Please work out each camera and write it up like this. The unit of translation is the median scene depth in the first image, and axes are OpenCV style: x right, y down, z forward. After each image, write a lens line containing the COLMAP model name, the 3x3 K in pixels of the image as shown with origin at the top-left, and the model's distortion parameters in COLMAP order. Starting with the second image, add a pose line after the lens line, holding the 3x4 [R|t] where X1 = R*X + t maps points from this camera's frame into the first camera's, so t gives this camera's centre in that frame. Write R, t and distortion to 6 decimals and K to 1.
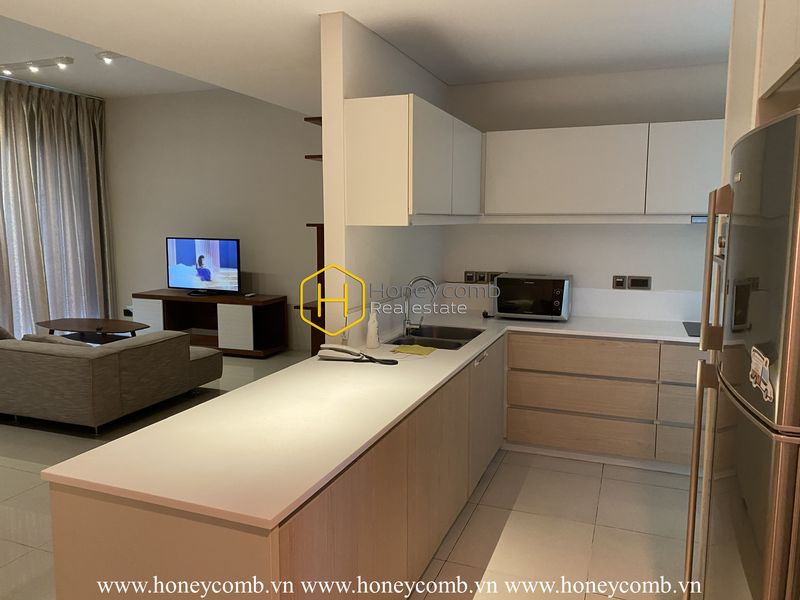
lens RADIAL K [[613.8, 0, 402.2], [0, 613.8, 294.9], [0, 0, 1]] dist [0.089057, -0.203804]
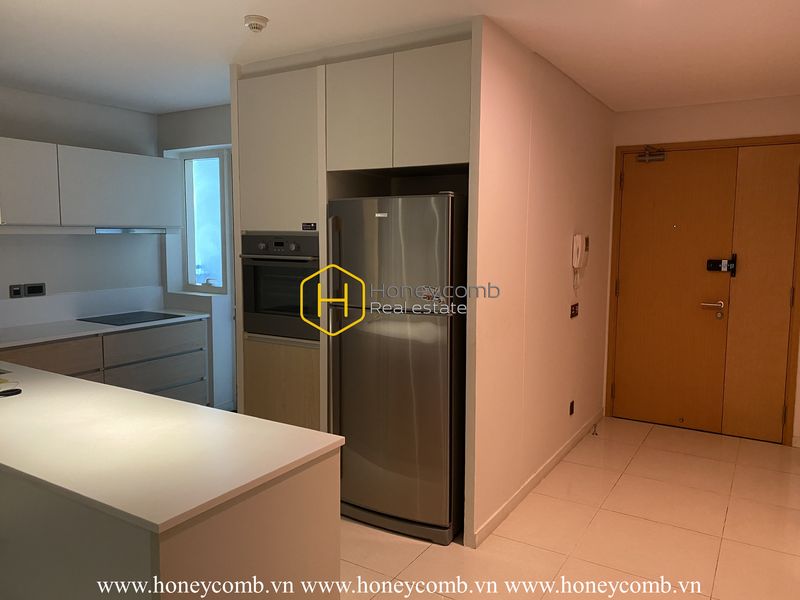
lens RADIAL K [[613.8, 0, 402.2], [0, 613.8, 294.9], [0, 0, 1]] dist [0.089057, -0.203804]
pose [[0.182095, -0.105596, 0.977594, -0.590179], [0.112608, 0.989915, 0.085952, -0.033591], [-0.976812, 0.094434, 0.192149, 0.200139]]
